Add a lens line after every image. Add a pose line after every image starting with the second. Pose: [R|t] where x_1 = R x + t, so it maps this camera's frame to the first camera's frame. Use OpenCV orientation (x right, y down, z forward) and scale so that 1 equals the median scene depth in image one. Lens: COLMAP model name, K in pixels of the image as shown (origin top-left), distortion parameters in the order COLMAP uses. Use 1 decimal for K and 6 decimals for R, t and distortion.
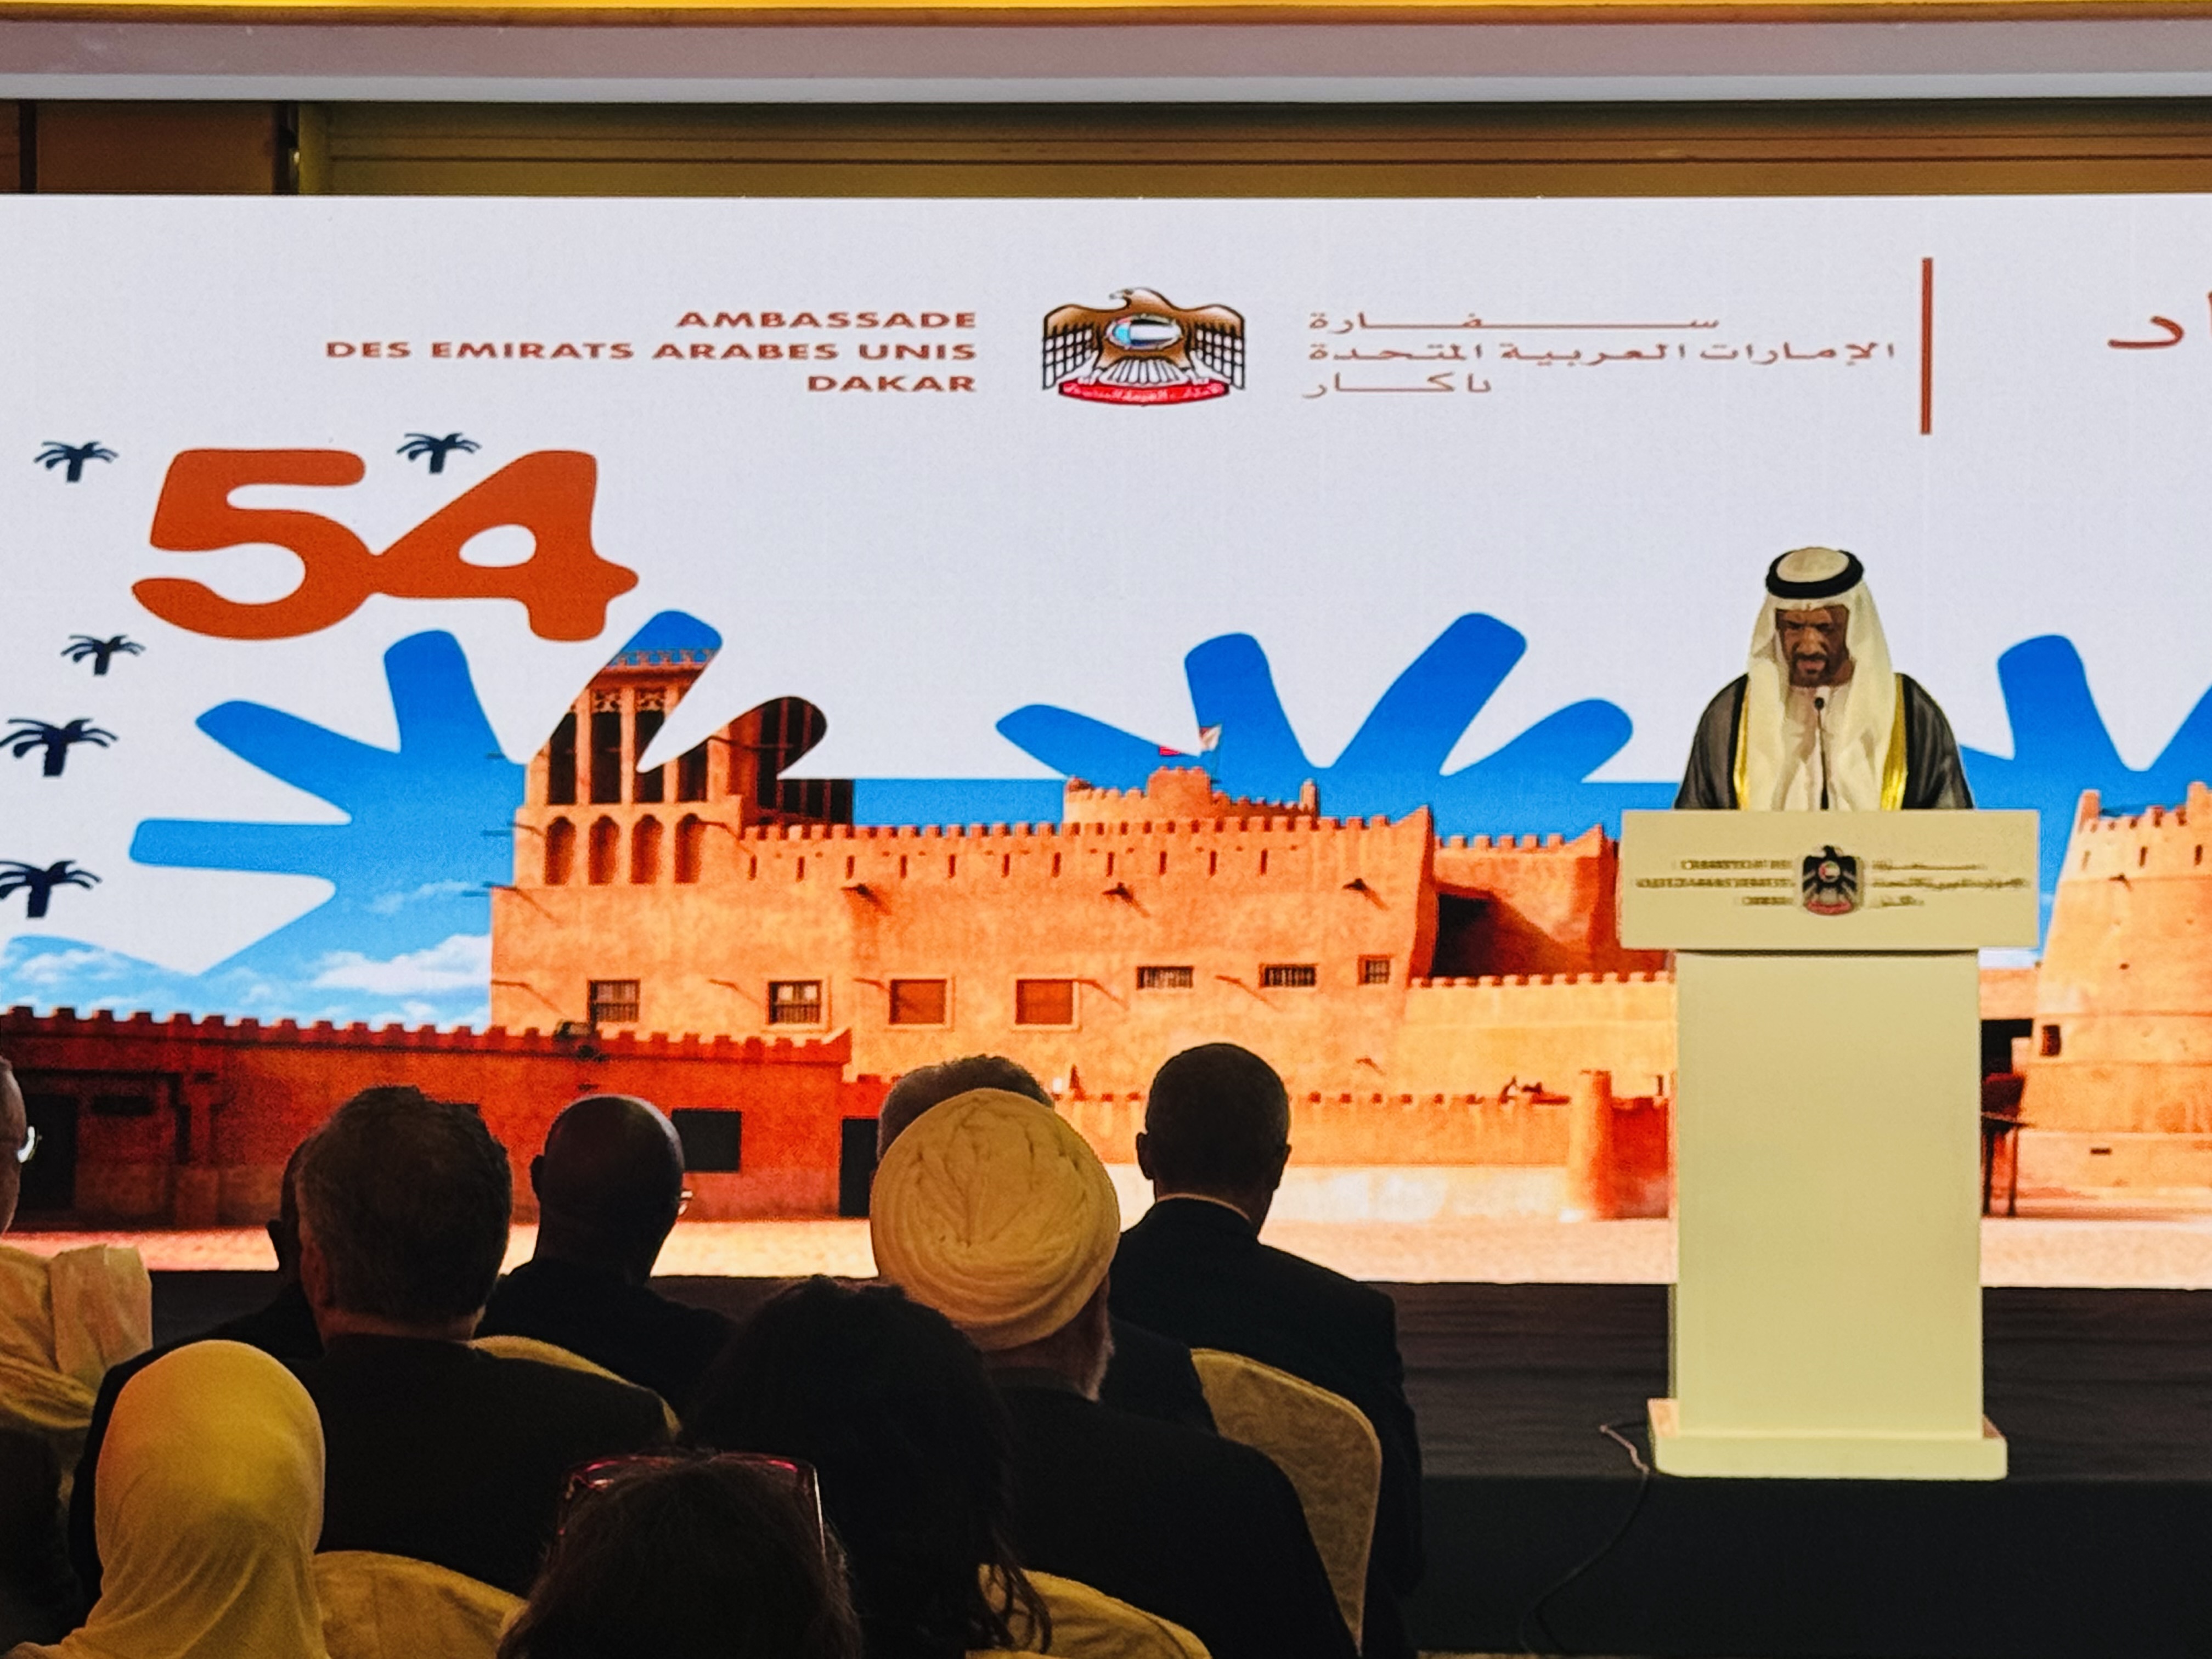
lens RADIAL K [[5486.6, 0, 1105.8], [0, 5486.6, 830.2], [0, 0, 1]] dist [0.146184, 0.000000]
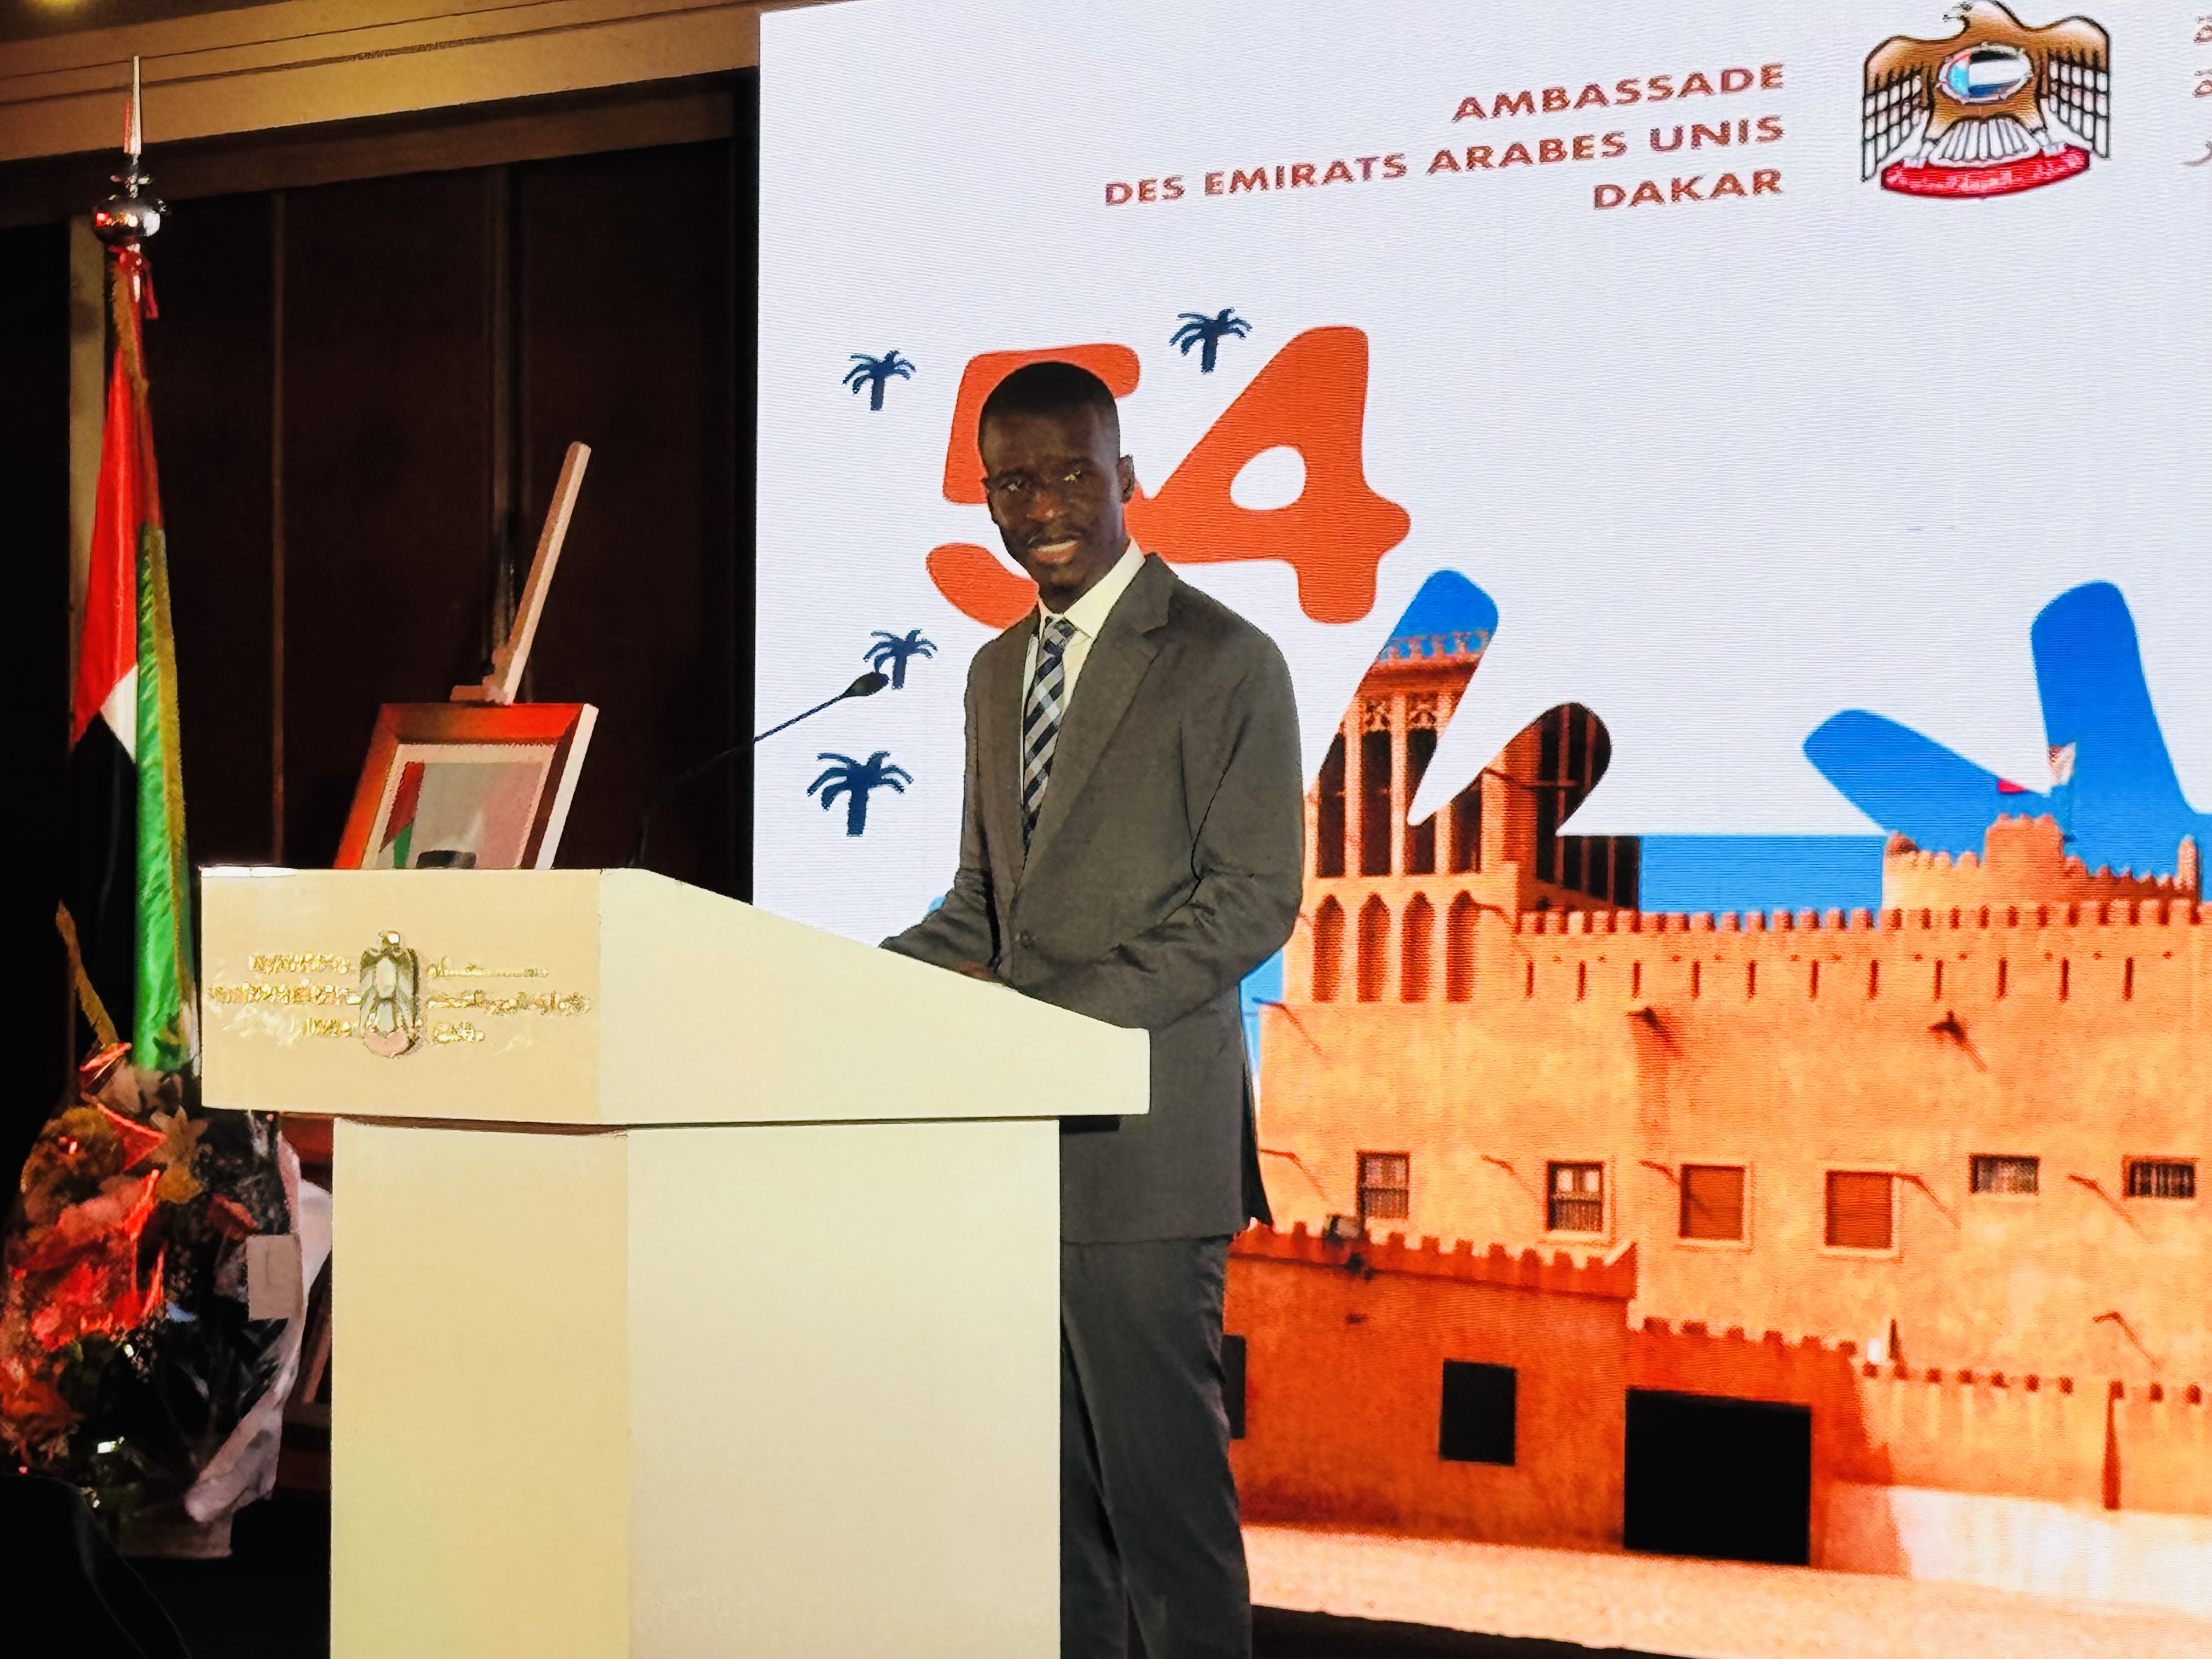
lens RADIAL K [[7689.2, 0, 1106.1], [0, 7689.2, 828.6], [0, 0, 1]] dist [0.123067, 0.000000]
pose [[0.668740, -0.002594, -0.743491, 0.554257], [-0.009763, 0.999877, -0.012270, 0.001007], [0.743432, 0.015464, 0.668633, 0.379573]]
